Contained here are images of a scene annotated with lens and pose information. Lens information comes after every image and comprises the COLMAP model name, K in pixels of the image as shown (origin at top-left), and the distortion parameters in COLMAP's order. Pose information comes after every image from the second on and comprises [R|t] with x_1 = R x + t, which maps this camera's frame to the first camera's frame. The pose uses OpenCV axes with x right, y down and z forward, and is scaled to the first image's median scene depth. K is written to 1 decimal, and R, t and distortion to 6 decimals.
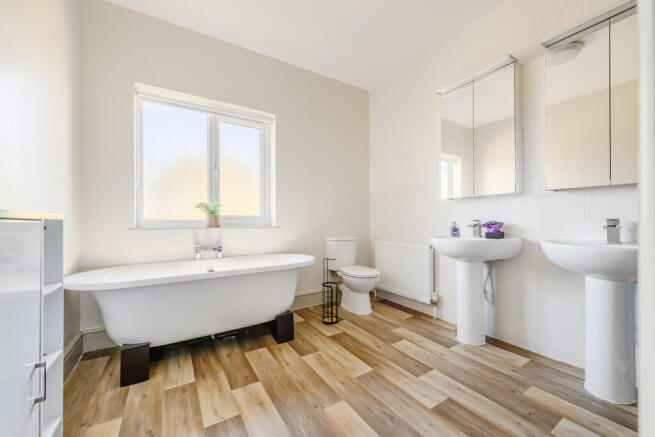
lens RADIAL K [[254.1, 0, 323.4], [0, 254.1, 220.9], [0, 0, 1]] dist [0.003488, -0.000481]
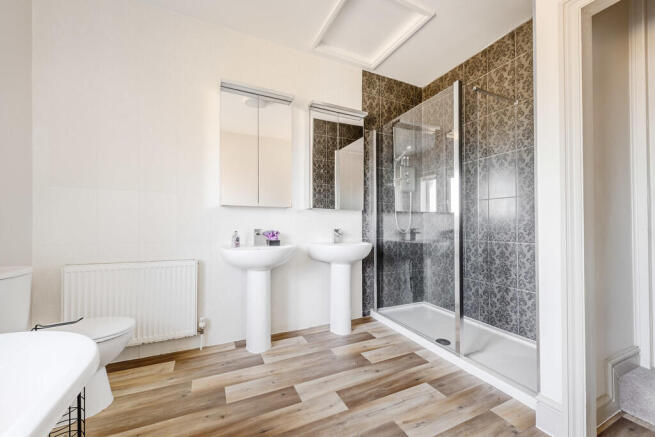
lens RADIAL K [[254.1, 0, 328.4], [0, 254.1, 237.9], [0, 0, 1]] dist [0.003488, -0.000481]
pose [[0.097302, -0.026882, 0.994892, -0.414263], [-0.006593, 0.999596, 0.027654, 0.001448], [-0.995233, -0.009250, 0.097085, 0.663500]]
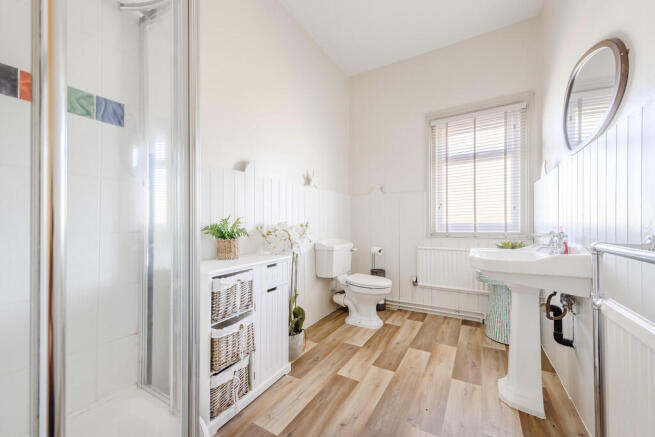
lens RADIAL K [[254.1, 0, 327.4], [0, 254.1, 220.9], [0, 0, 1]] dist [0.003488, -0.000481]
pose [[0.468271, -0.000766, -0.883585, 1.018751], [0.003088, 0.999995, 0.000770, -0.014971], [0.883580, -0.003089, 0.468271, 0.248307]]
